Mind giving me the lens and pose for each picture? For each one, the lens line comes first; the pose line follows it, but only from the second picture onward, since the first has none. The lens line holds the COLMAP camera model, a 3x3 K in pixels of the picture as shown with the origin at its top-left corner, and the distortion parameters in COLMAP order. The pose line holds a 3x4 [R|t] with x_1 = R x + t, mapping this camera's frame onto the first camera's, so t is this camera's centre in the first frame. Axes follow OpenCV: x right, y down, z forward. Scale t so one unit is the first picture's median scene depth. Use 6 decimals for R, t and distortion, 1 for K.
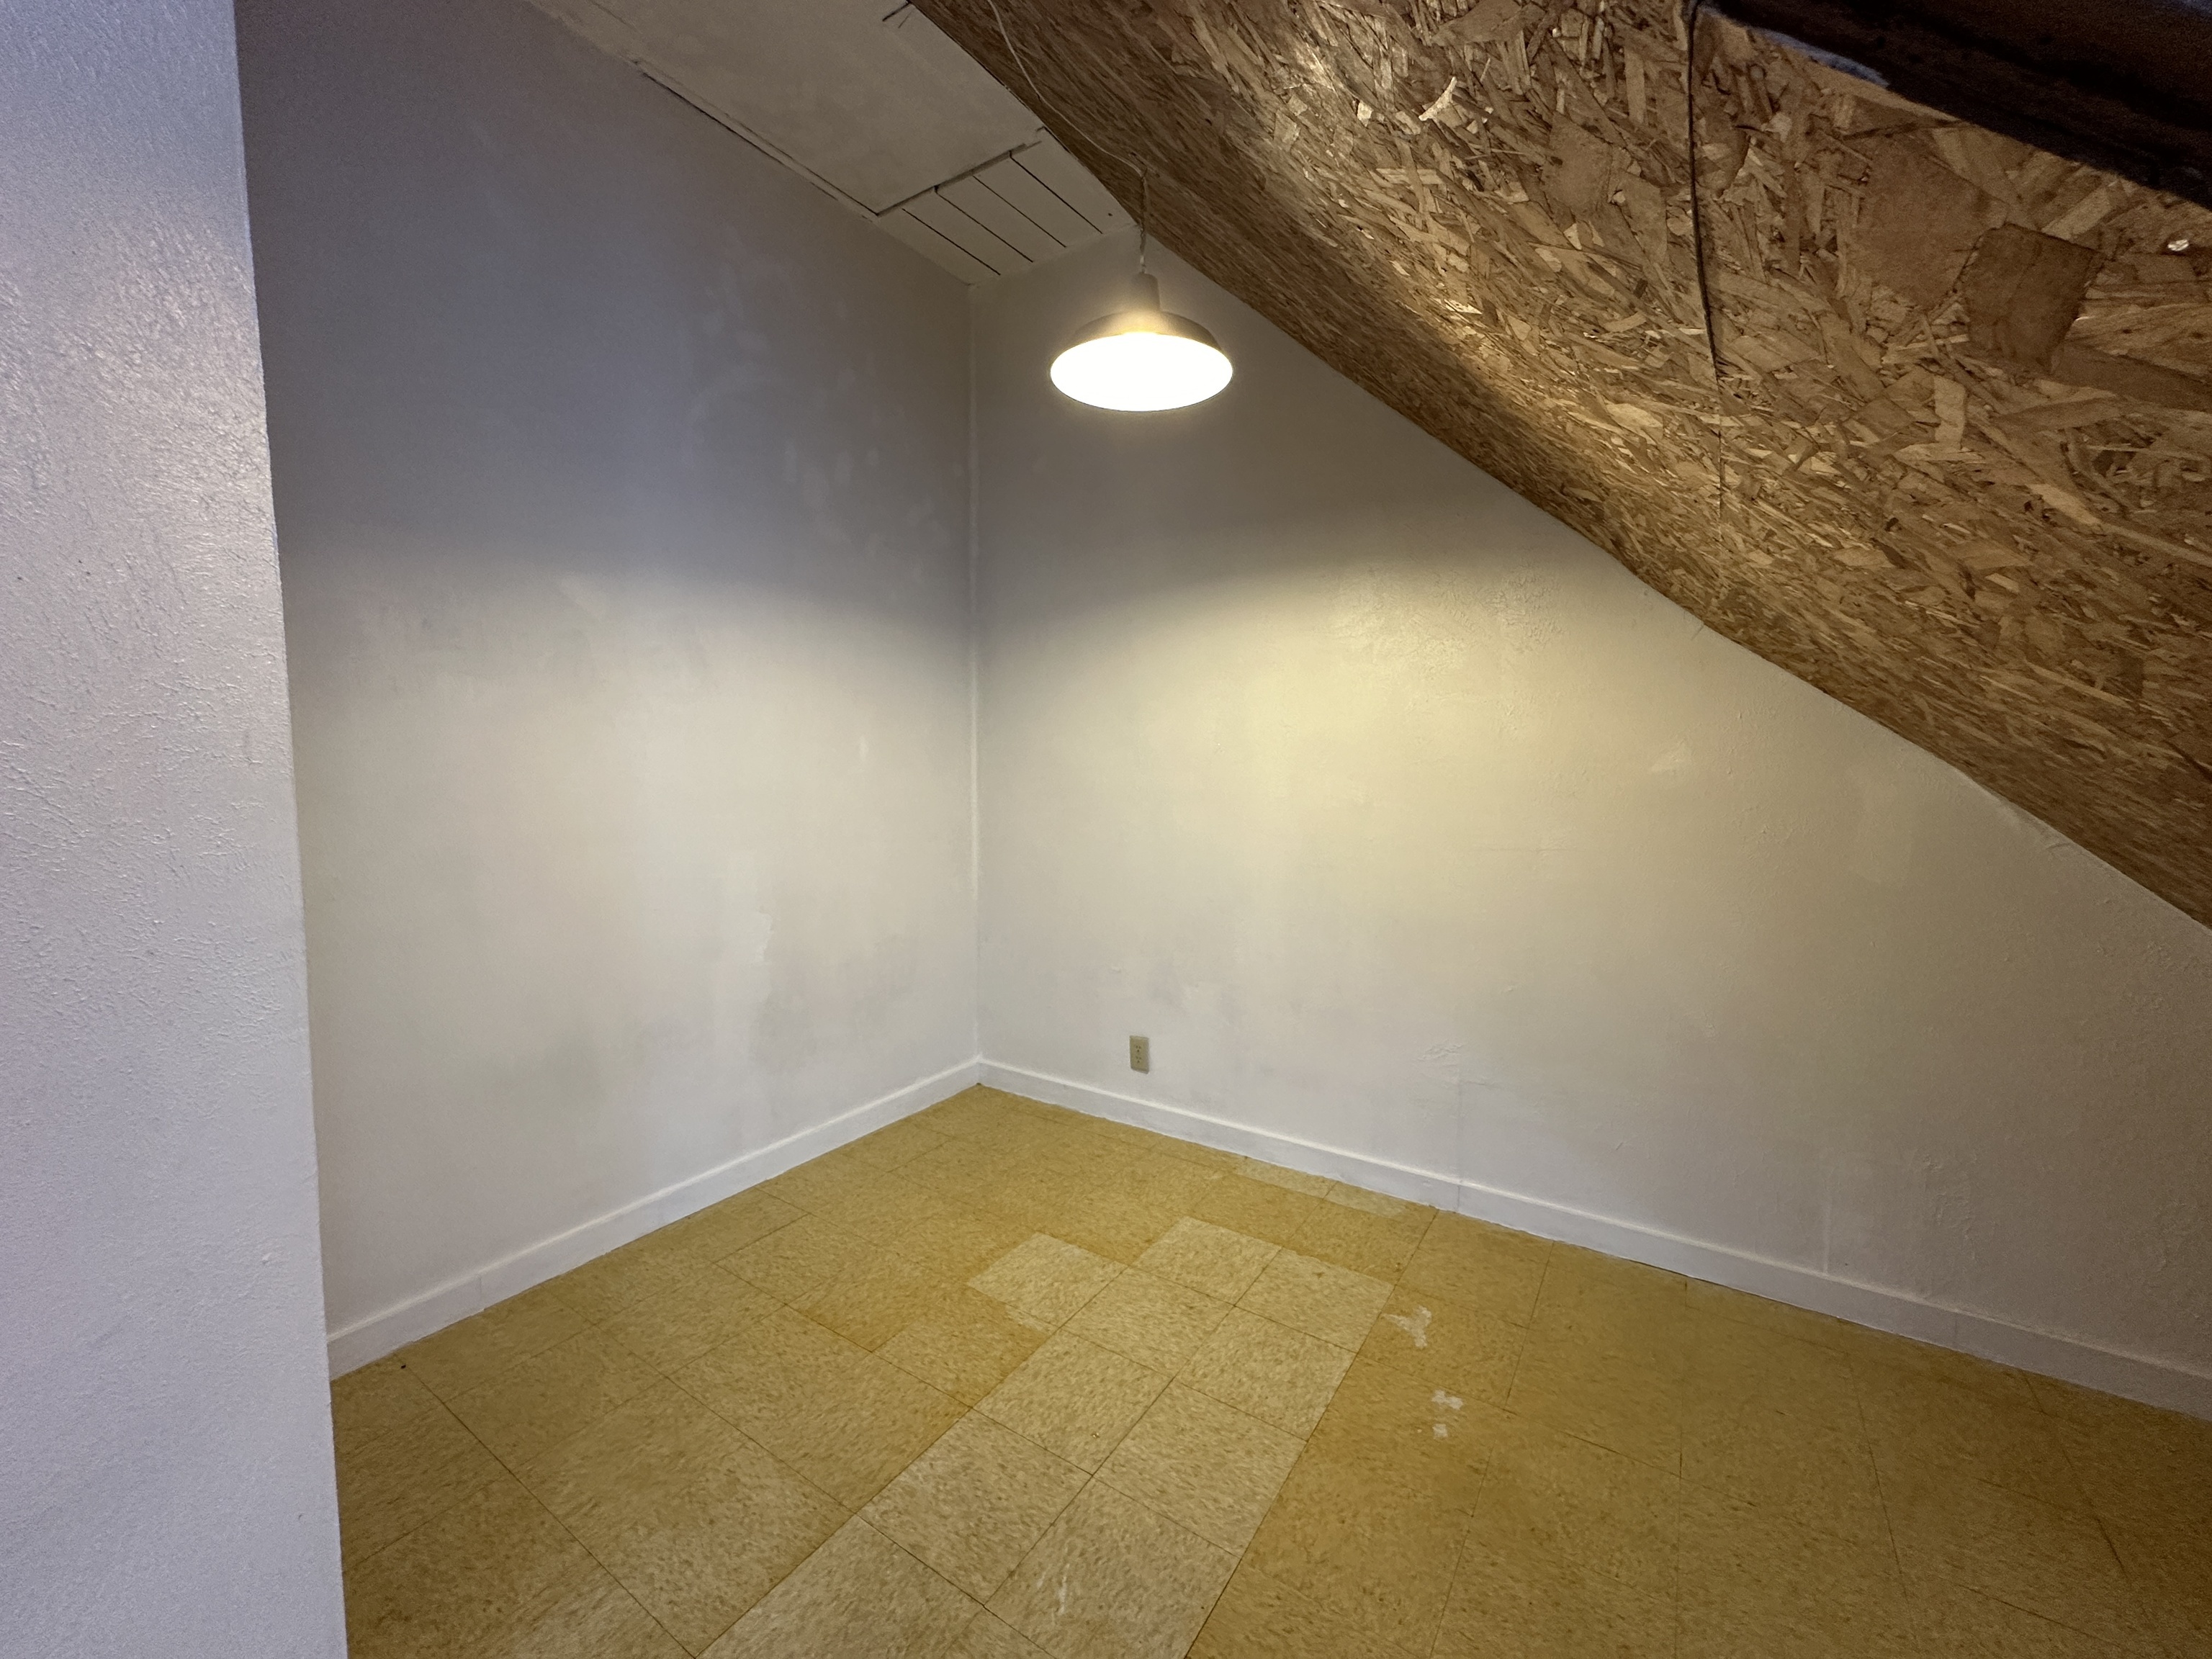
lens RADIAL K [[883.8, 0, 1106.7], [0, 883.8, 827.6], [0, 0, 1]] dist [-0.003032, 0.001236]
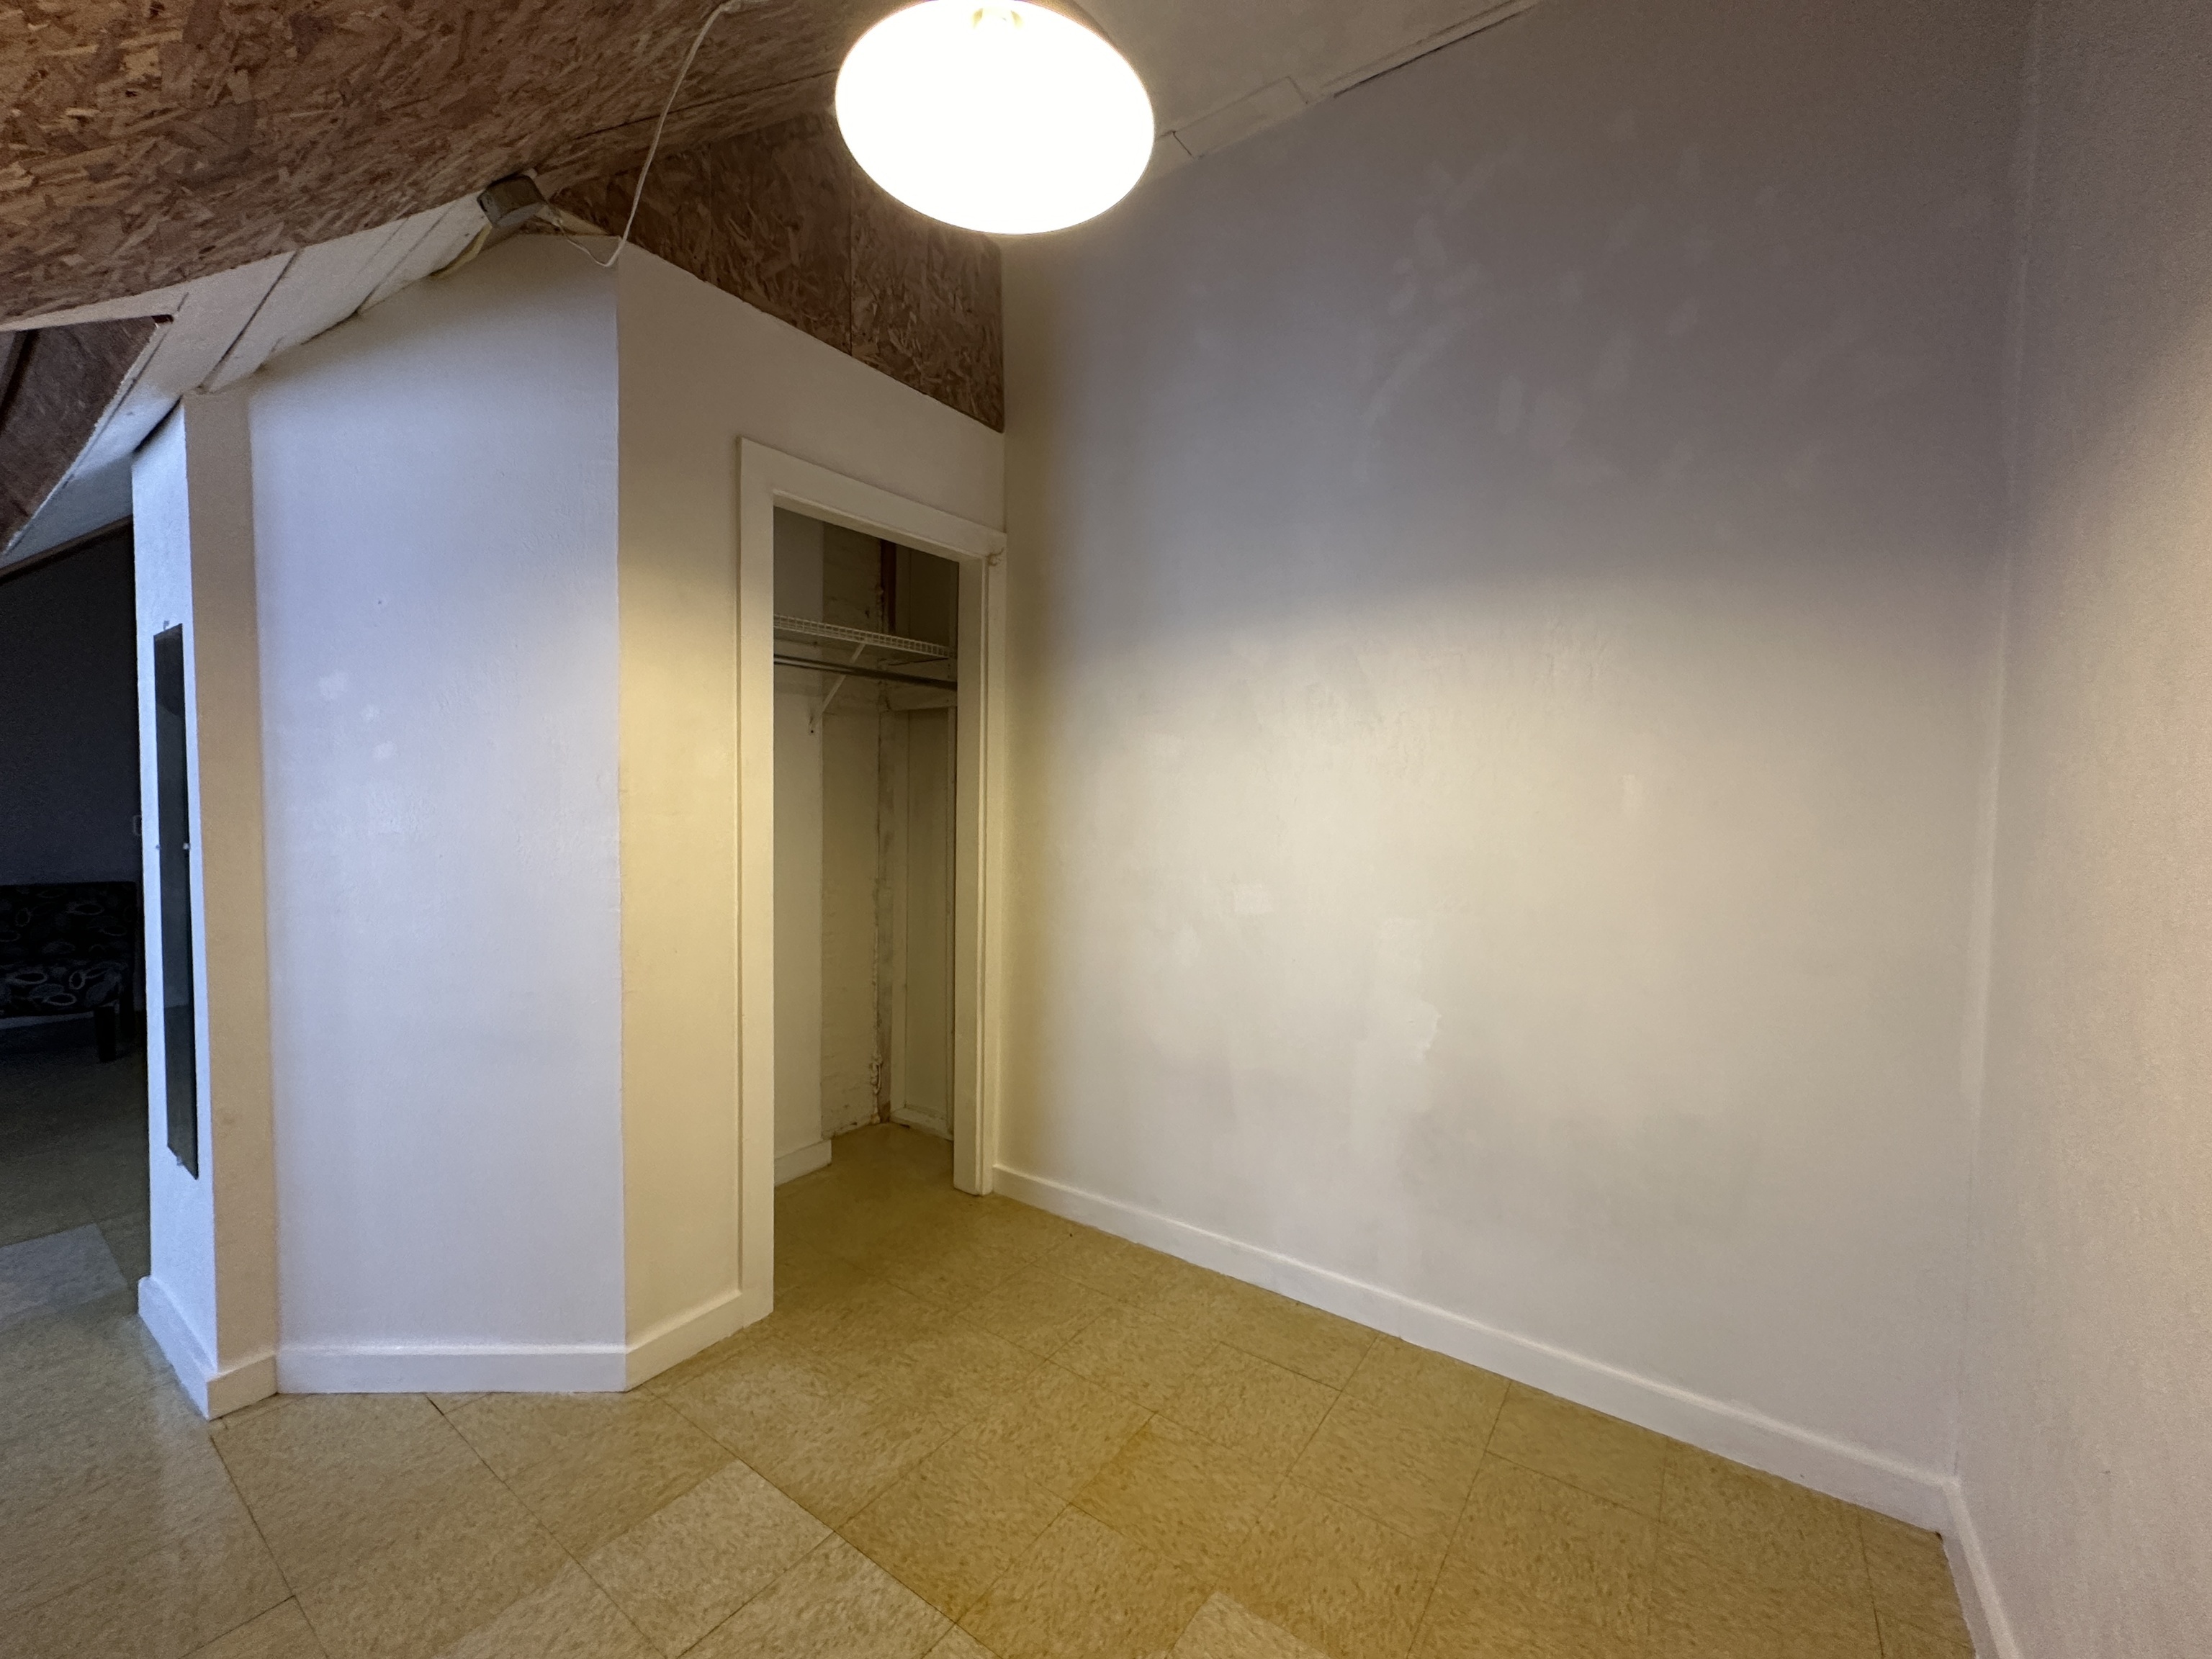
lens RADIAL K [[883.8, 0, 1101.3], [0, 883.8, 827.7], [0, 0, 1]] dist [-0.003032, 0.001236]
pose [[-0.027963, 0.032634, -0.999076, 0.431511], [-0.100823, 0.994278, 0.035299, -0.060766], [0.994511, 0.101717, -0.024513, 0.770973]]
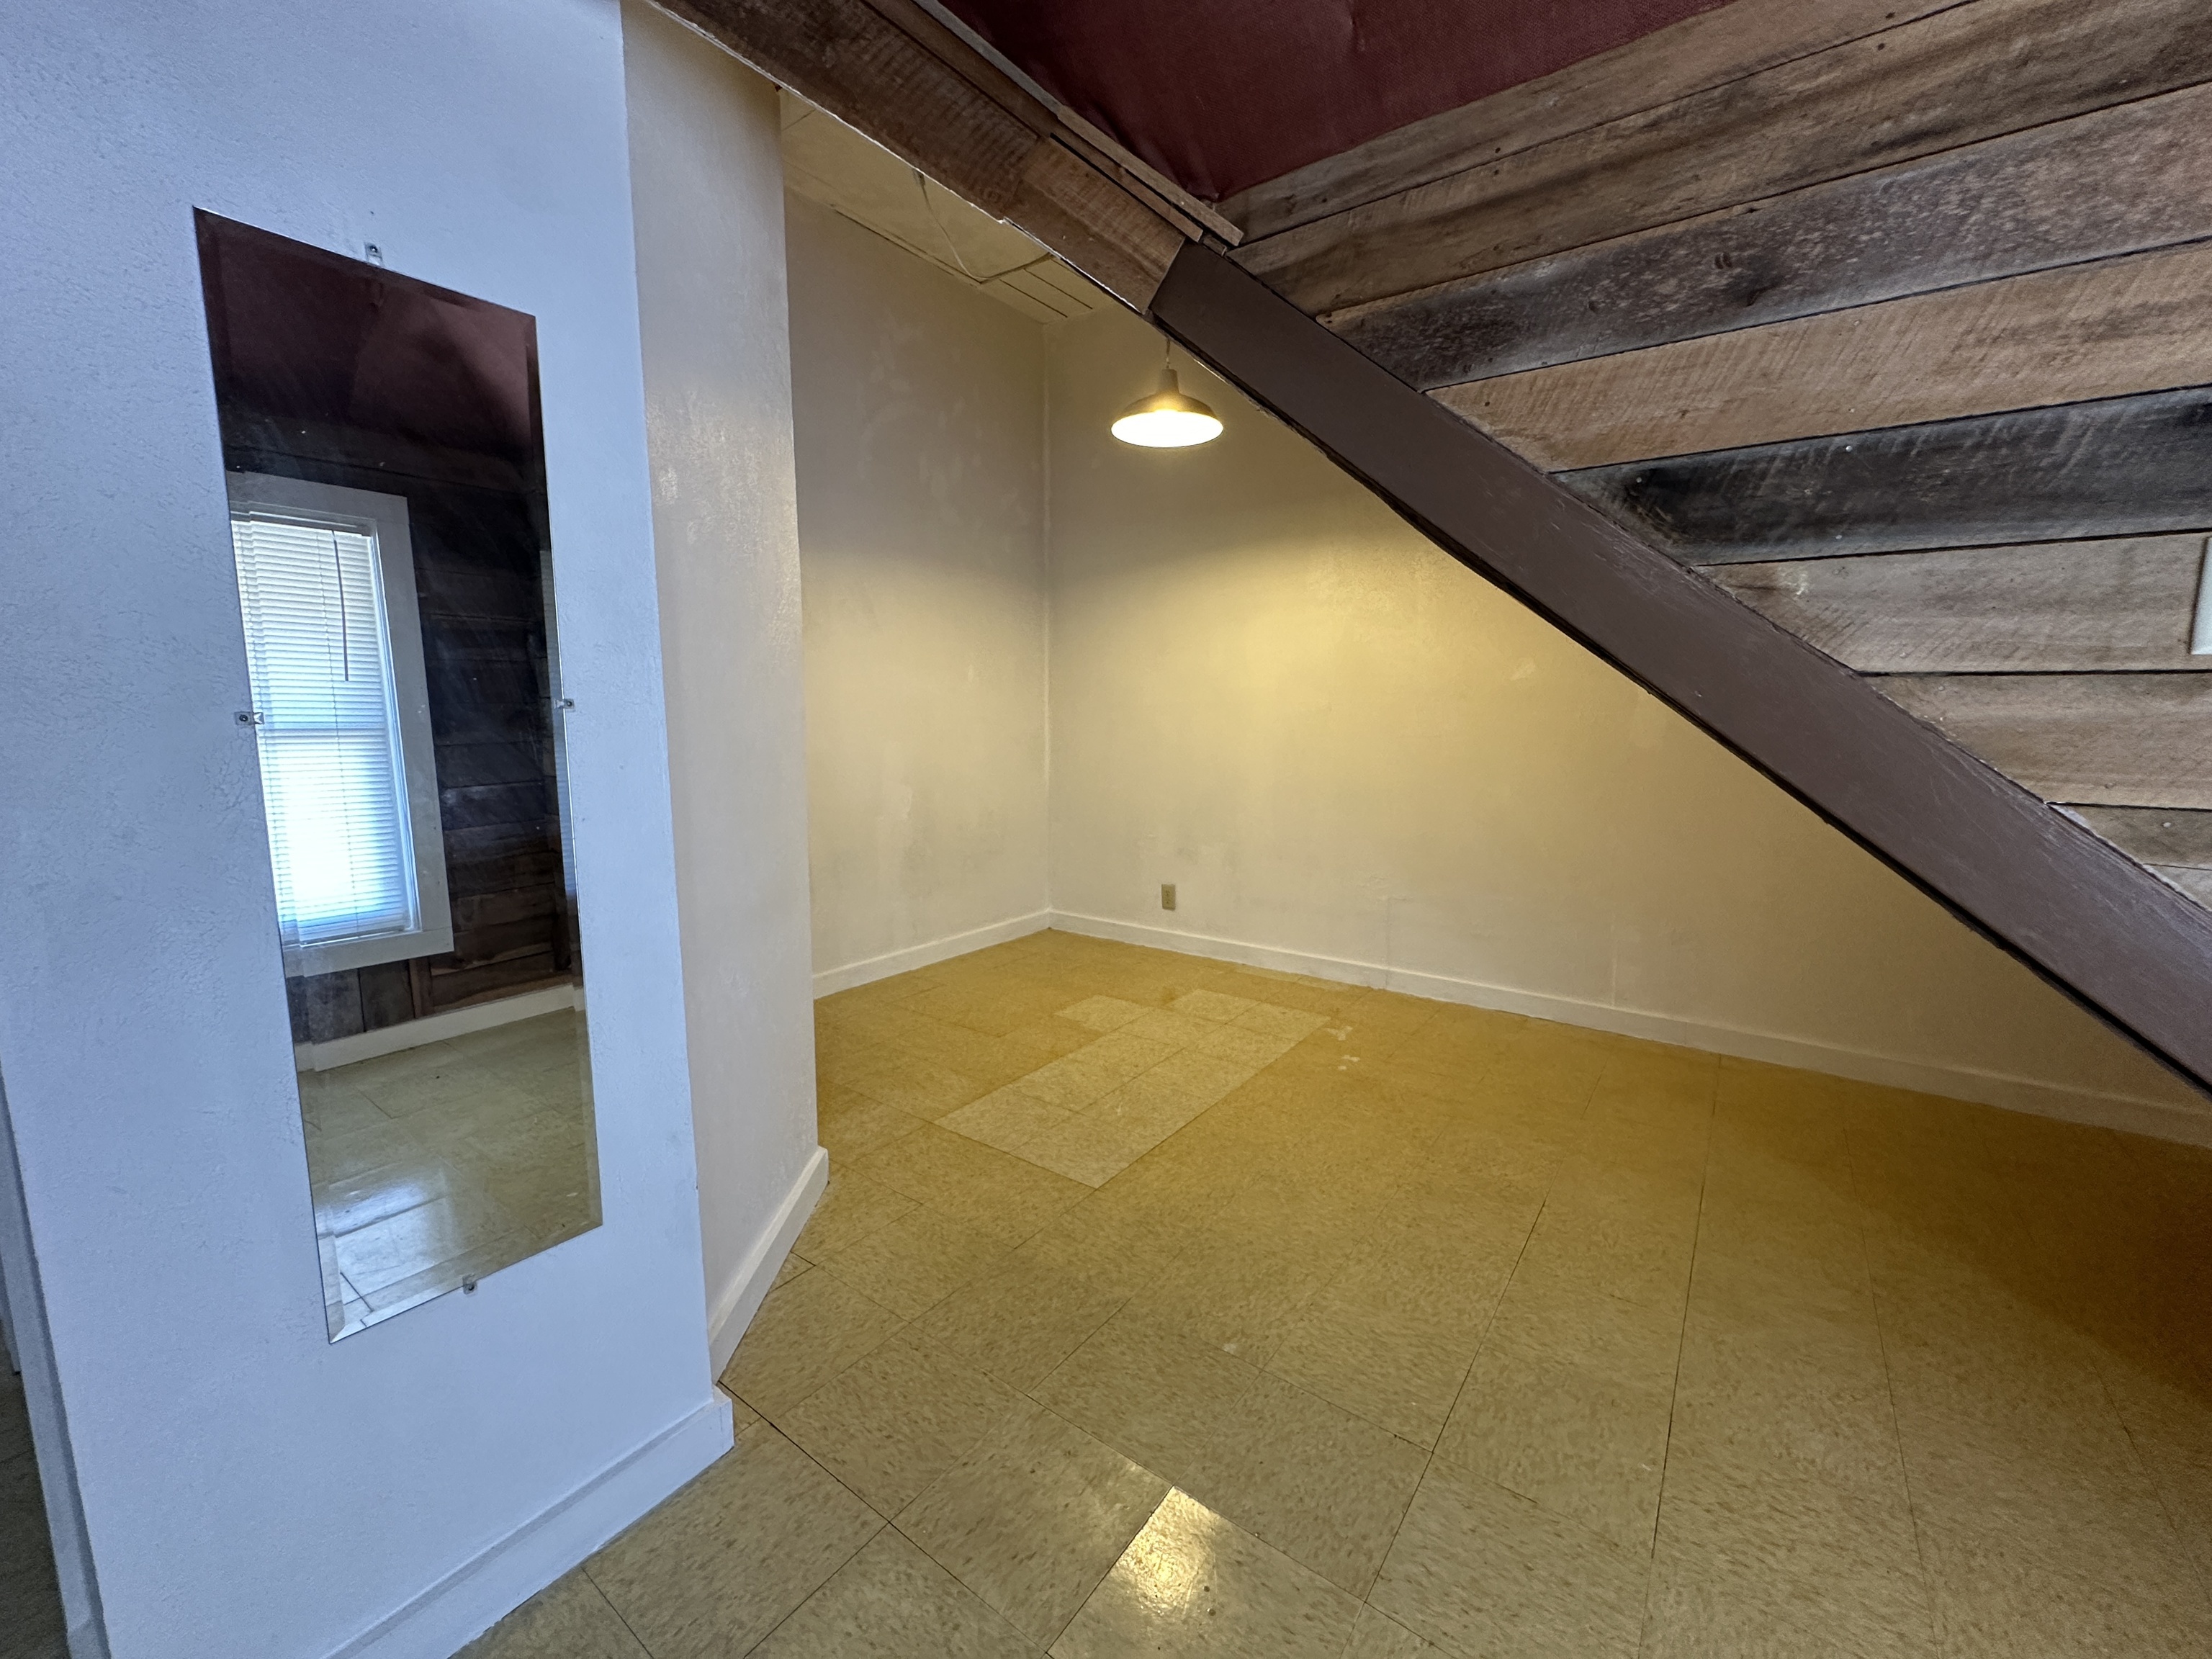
lens RADIAL K [[883.8, 0, 1104.1], [0, 883.8, 828.4], [0, 0, 1]] dist [-0.003032, 0.001236]
pose [[0.998854, 0.004496, -0.047651, 0.002710], [-0.002181, 0.998819, 0.048534, 0.103078], [0.047813, -0.048374, 0.997684, -0.465299]]
